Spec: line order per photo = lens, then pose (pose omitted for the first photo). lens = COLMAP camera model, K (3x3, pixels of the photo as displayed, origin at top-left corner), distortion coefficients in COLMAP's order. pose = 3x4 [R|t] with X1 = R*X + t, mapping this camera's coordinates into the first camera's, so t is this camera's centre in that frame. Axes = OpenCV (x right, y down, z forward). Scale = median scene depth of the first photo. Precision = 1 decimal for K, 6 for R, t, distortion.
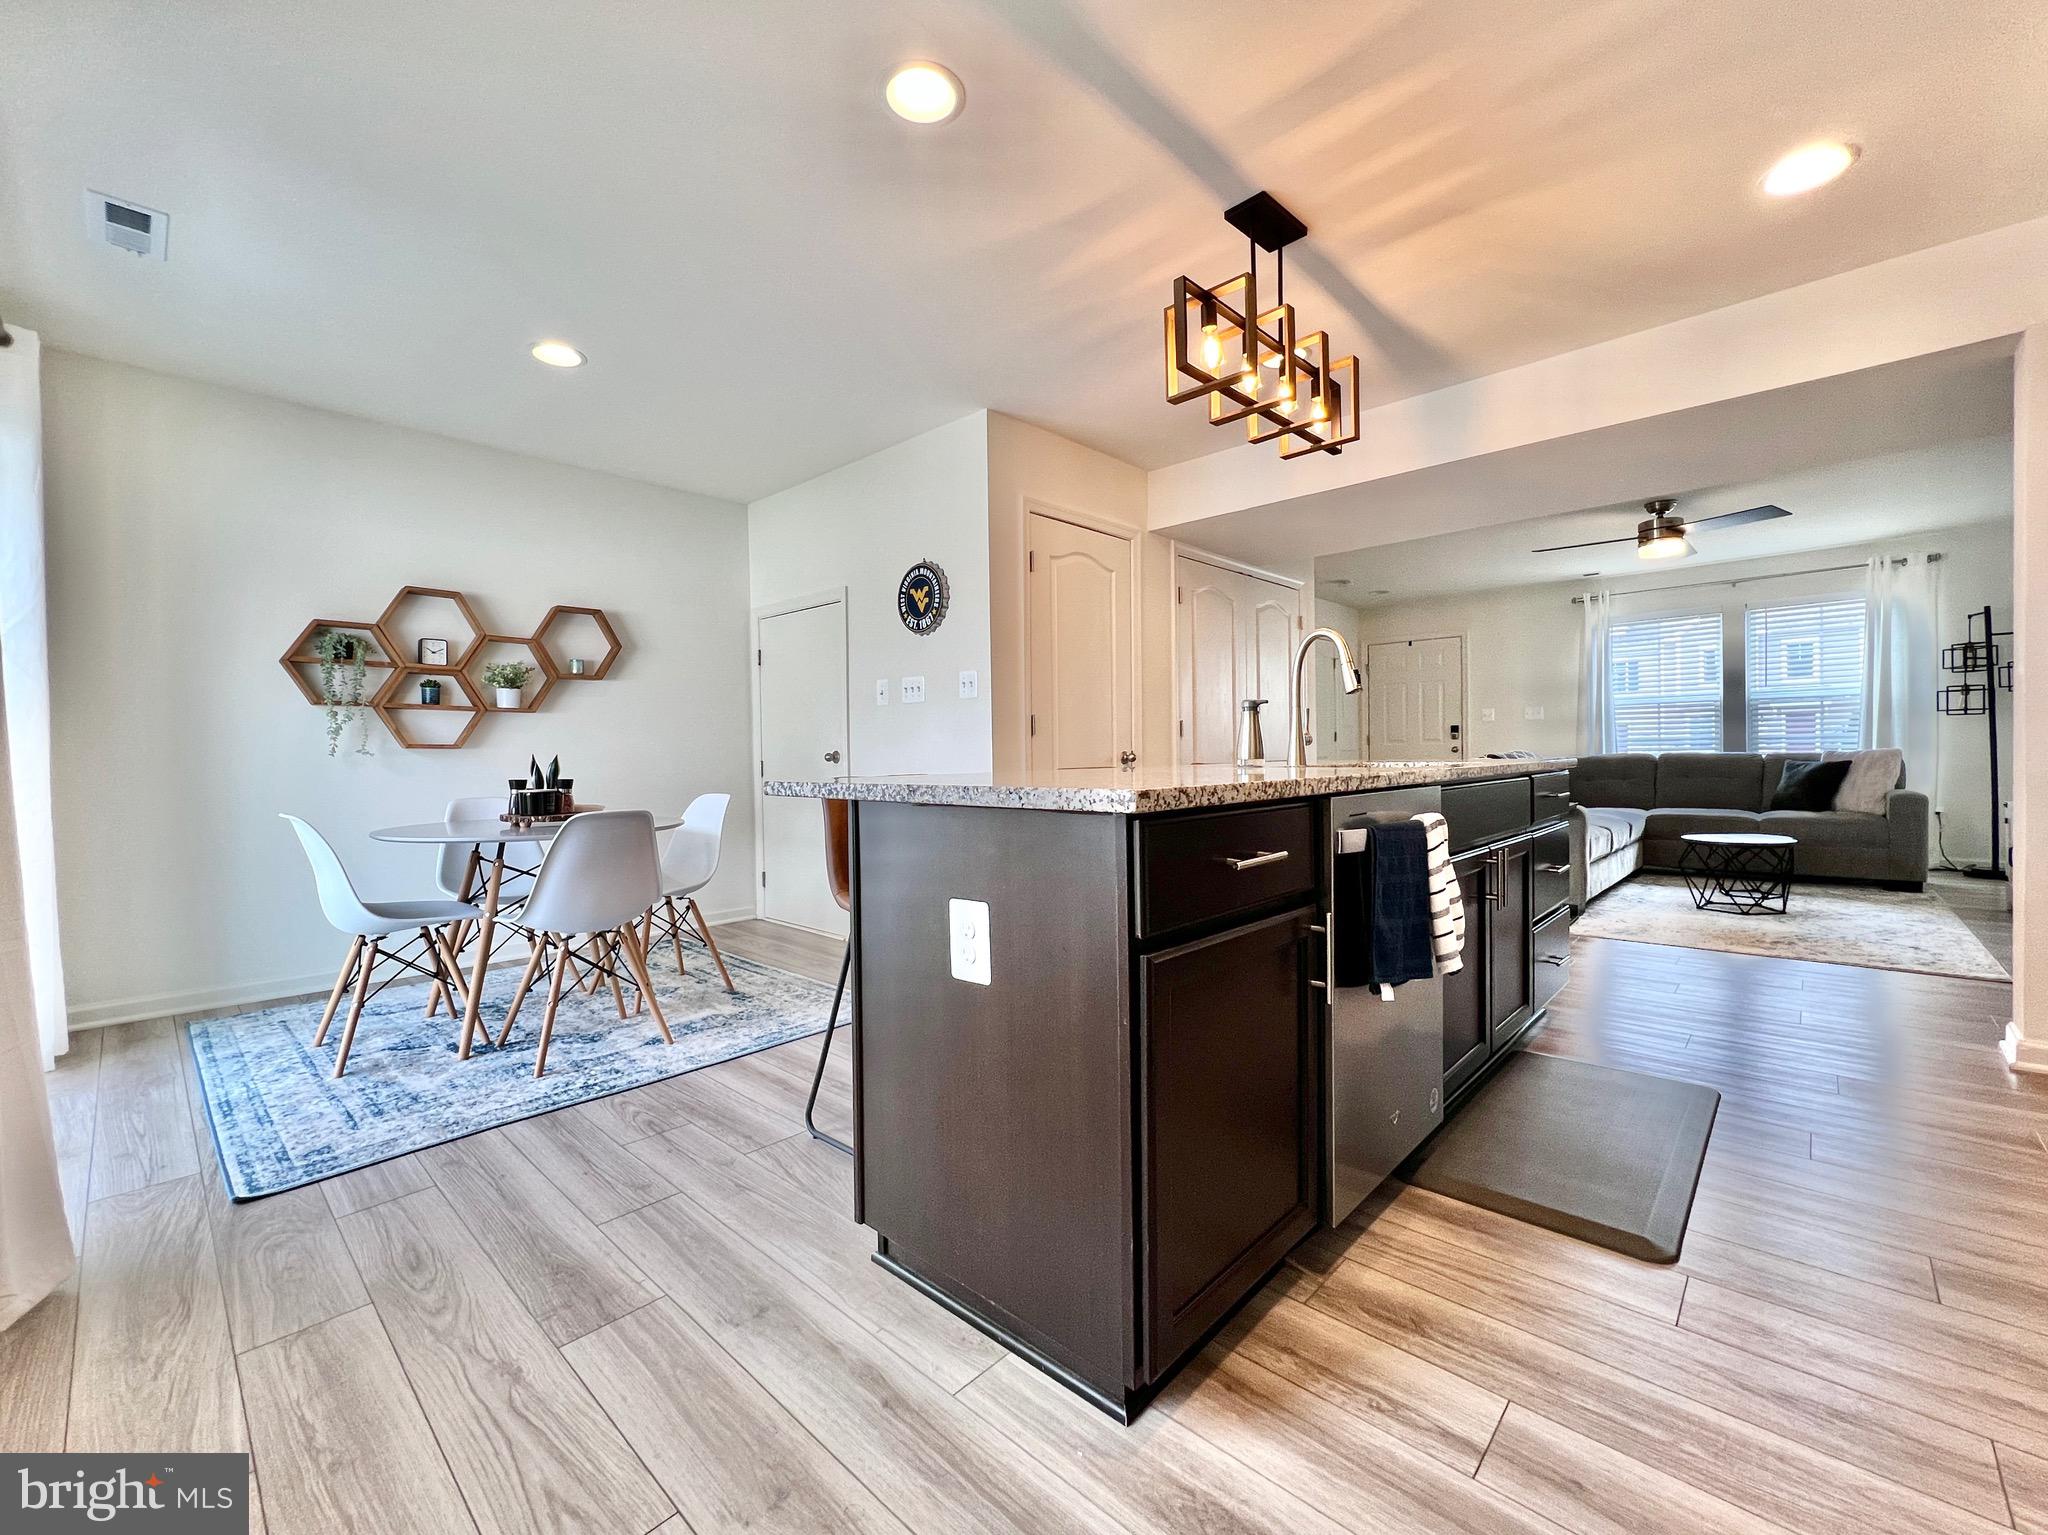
lens RADIAL K [[840.7, 0, 1021.5], [0, 840.7, 763.3], [0, 0, 1]] dist [-0.000981, 0.000406]
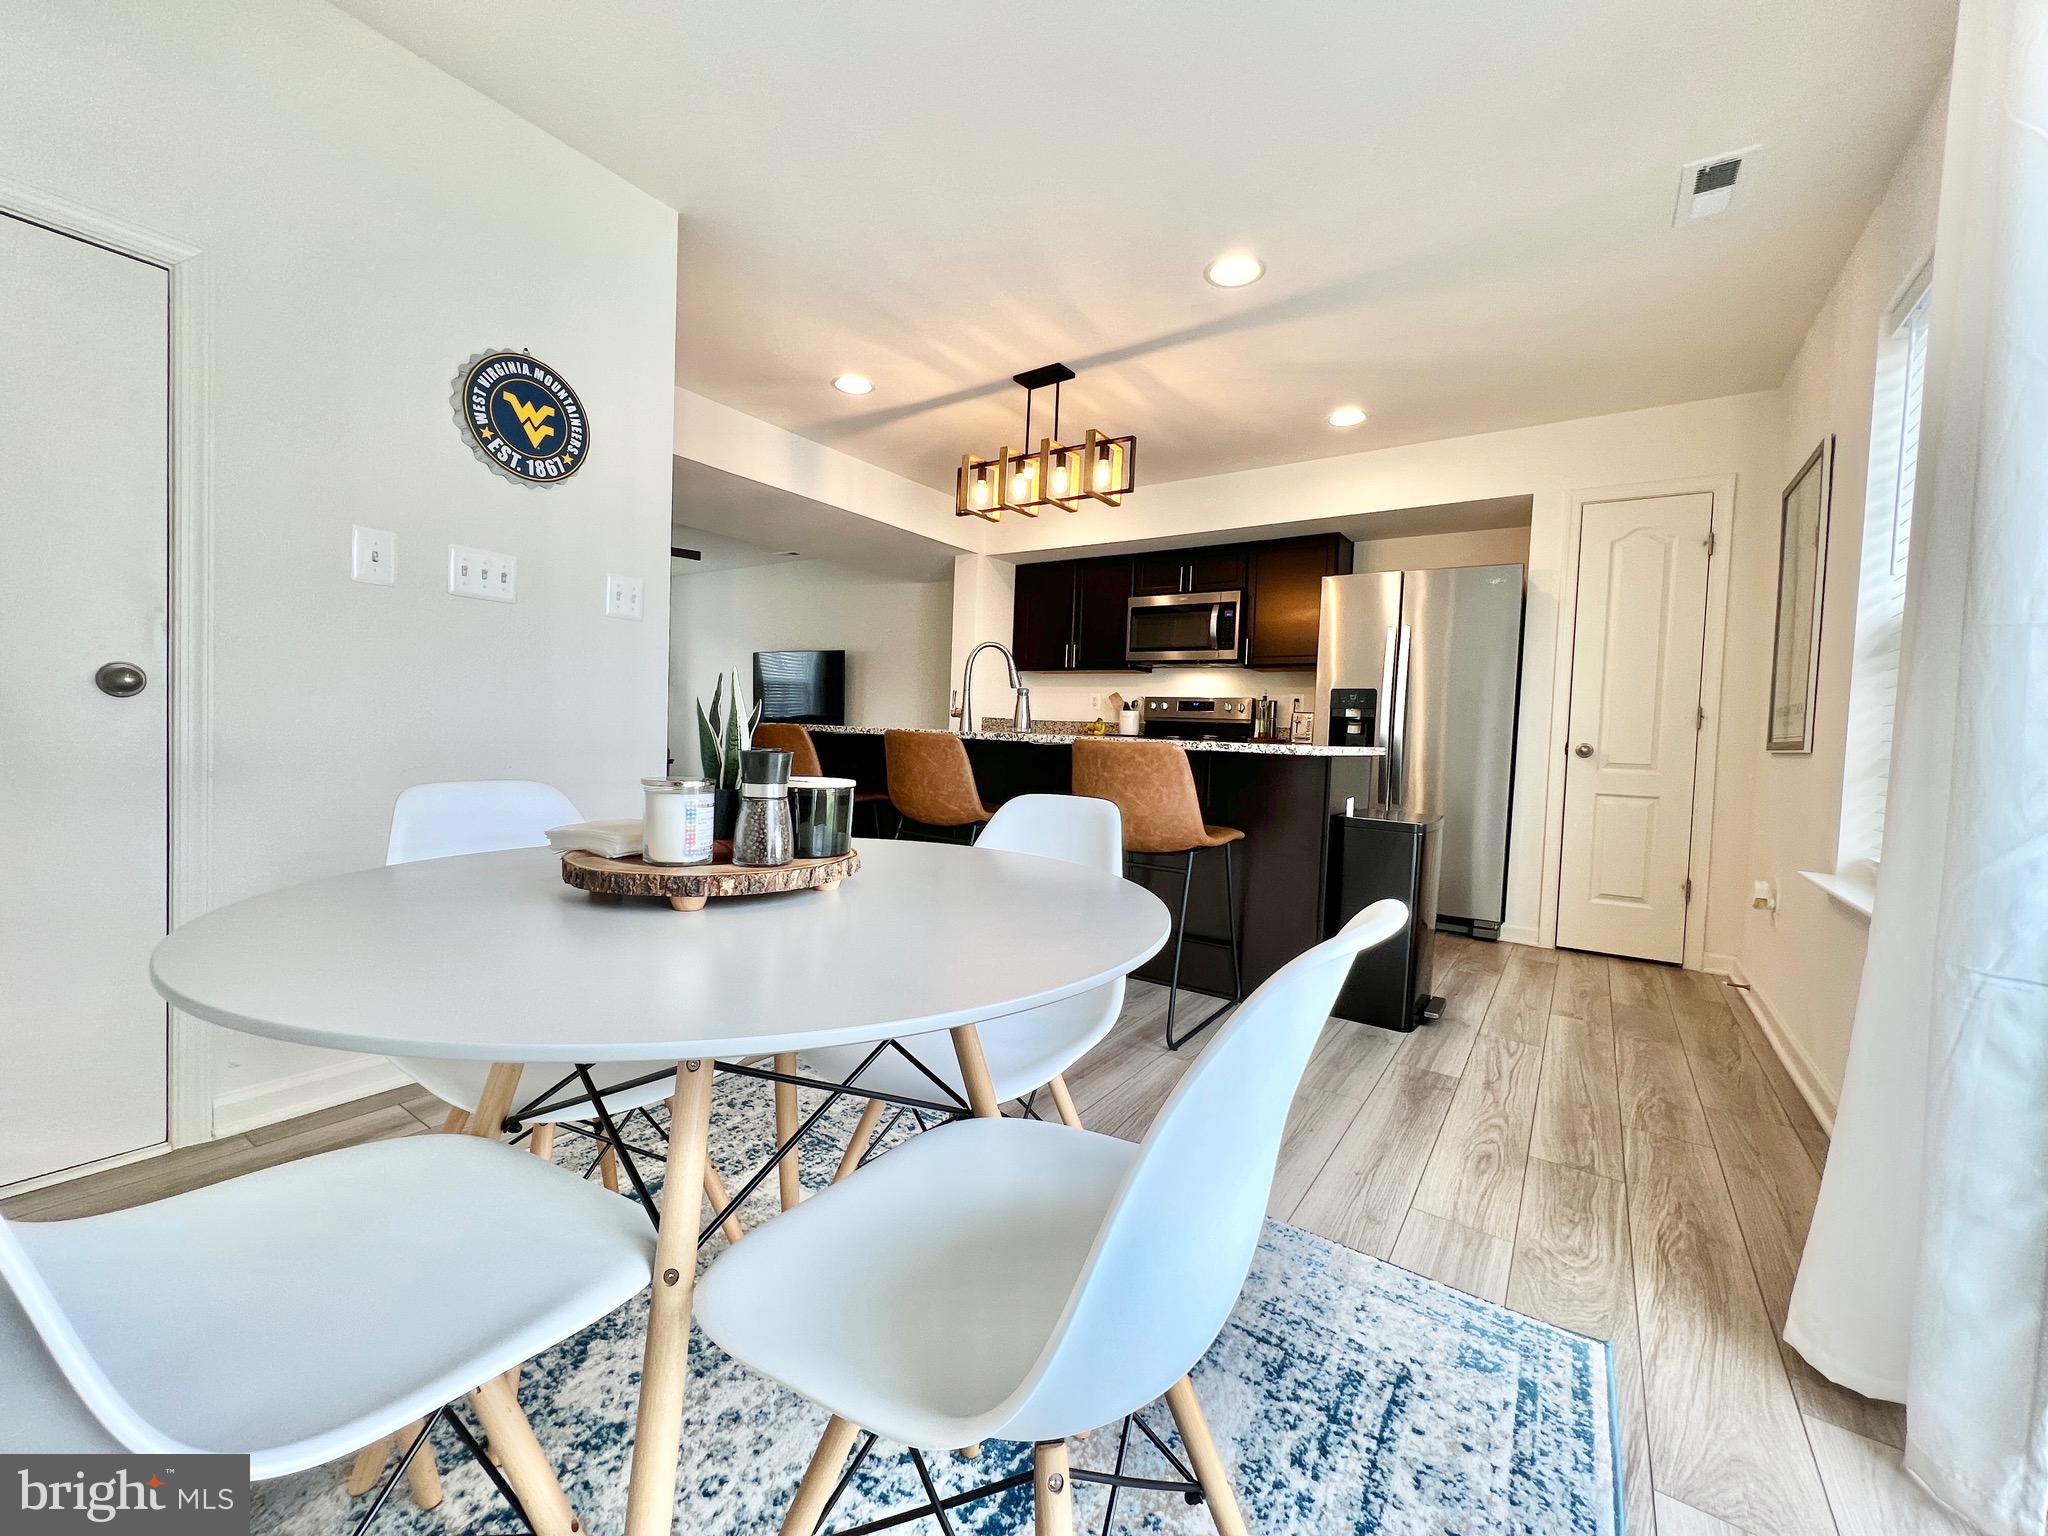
lens RADIAL K [[818.3, 0, 1017.6], [0, 818.3, 764.0], [0, 0, 1]] dist [-0.002535, -0.000004]
pose [[-0.144129, -0.032469, 0.989026, -0.761269], [-0.024208, 0.999278, 0.029278, 0.011122], [-0.989263, -0.019723, -0.144811, 0.797557]]
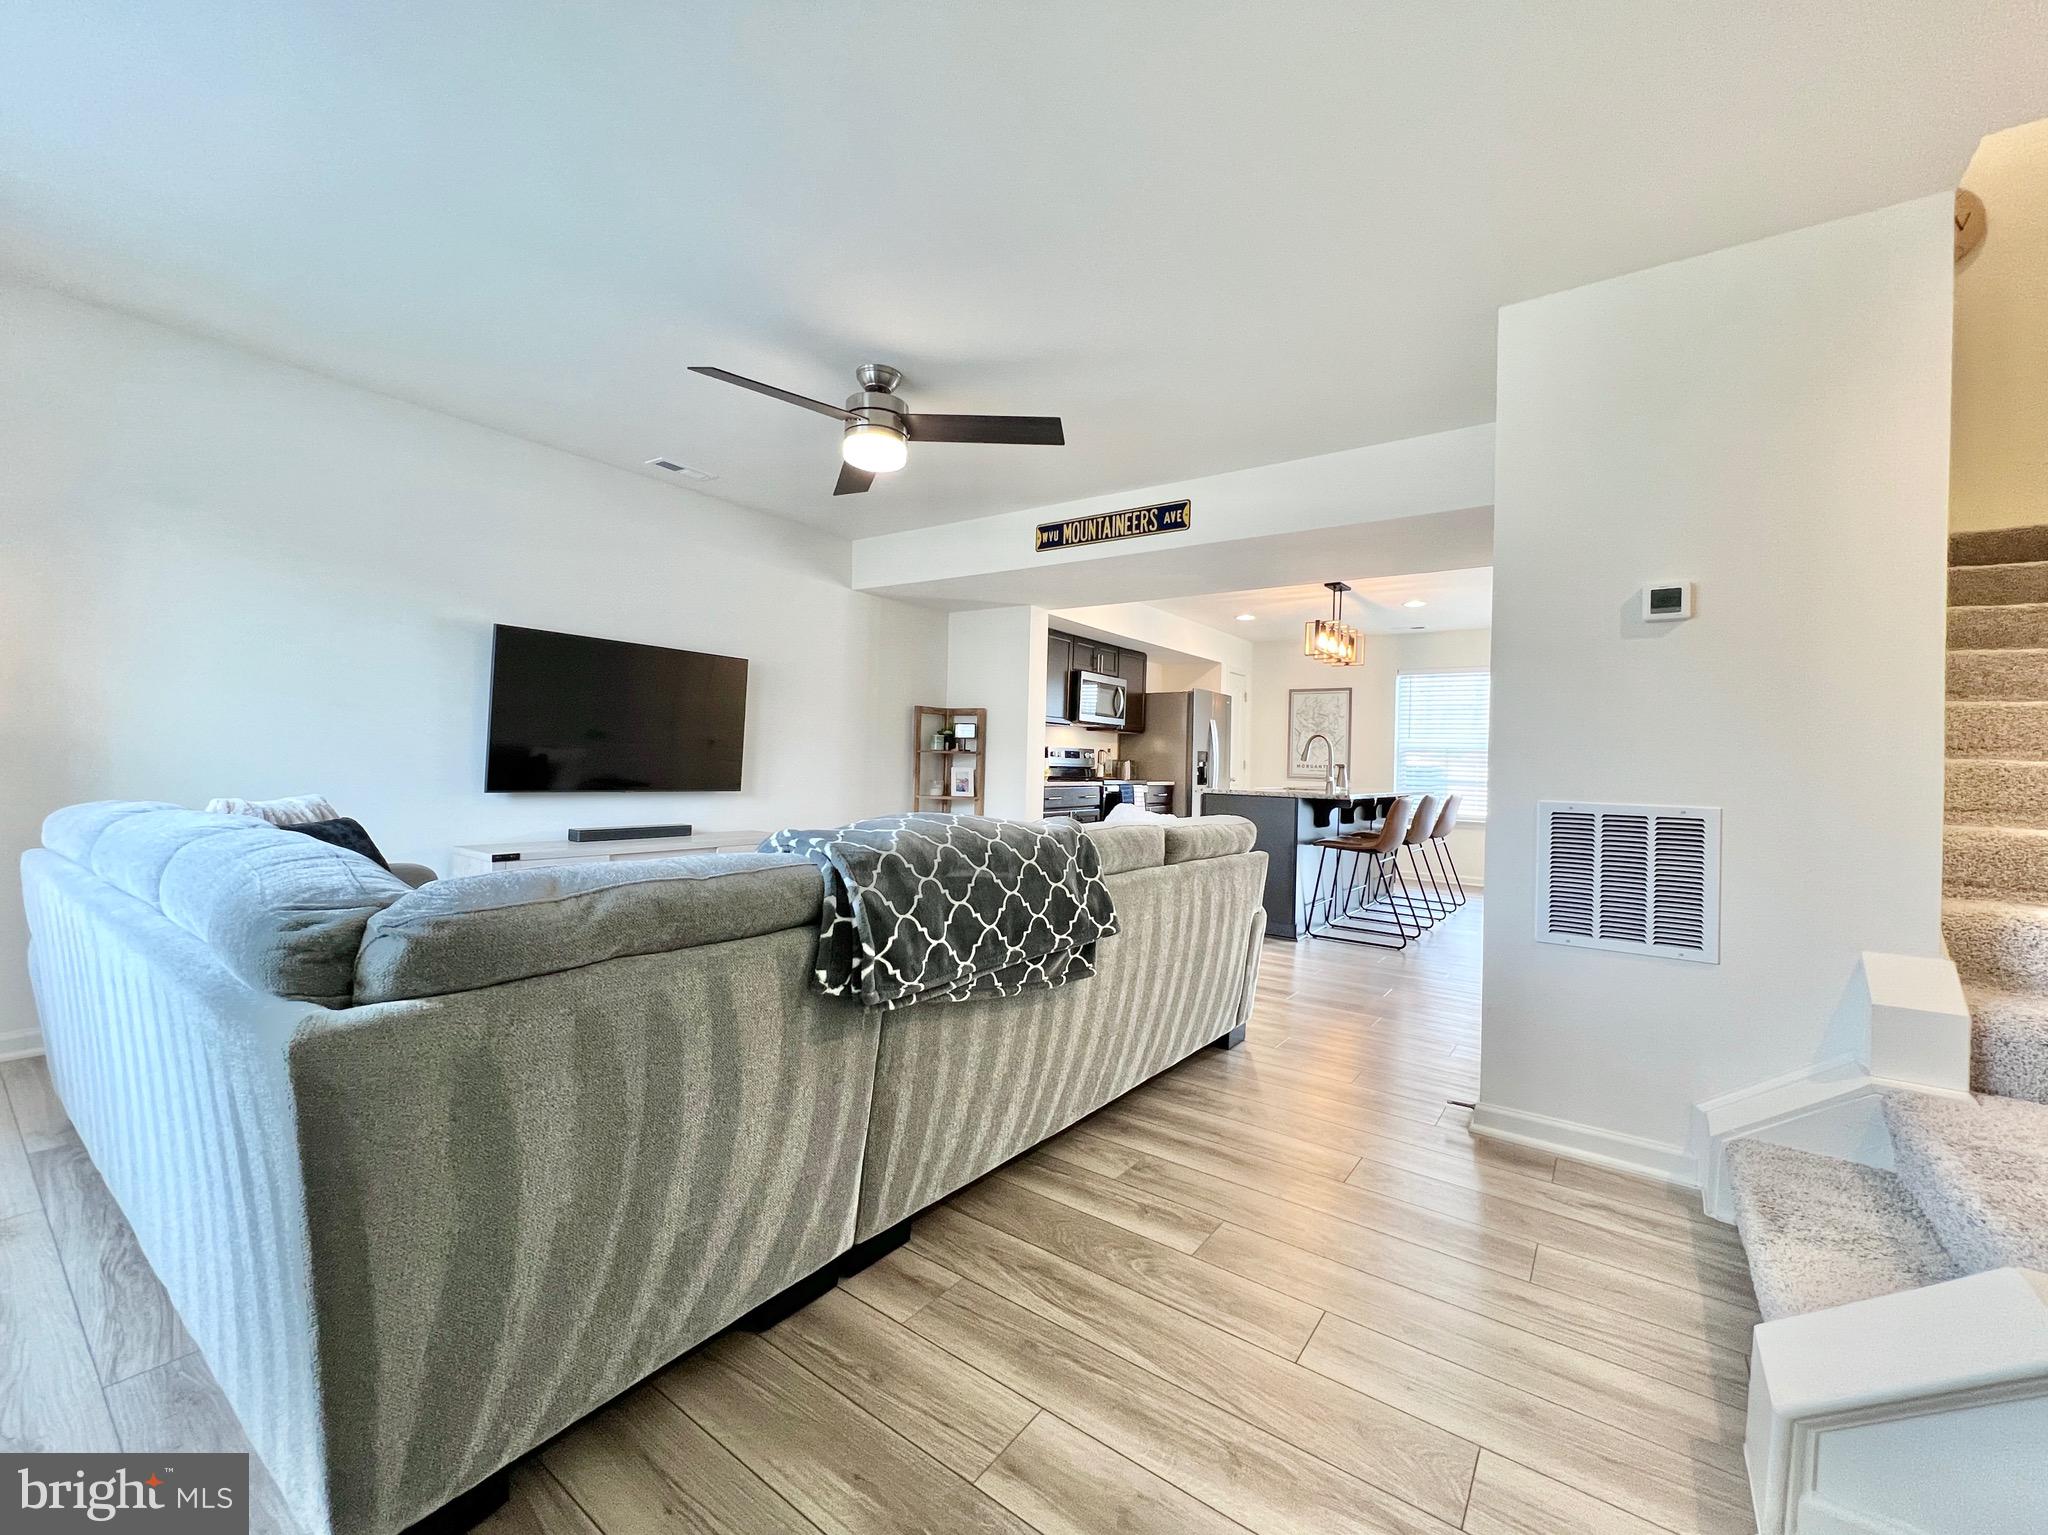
lens RADIAL K [[840.7, 0, 1021.5], [0, 840.7, 763.3], [0, 0, 1]] dist [-0.000981, 0.000406]
pose [[-0.992226, -0.015475, -0.123483, 1.032297], [-0.017685, 0.999702, 0.016824, -0.068402], [0.123186, 0.018877, -0.992204, 2.263395]]
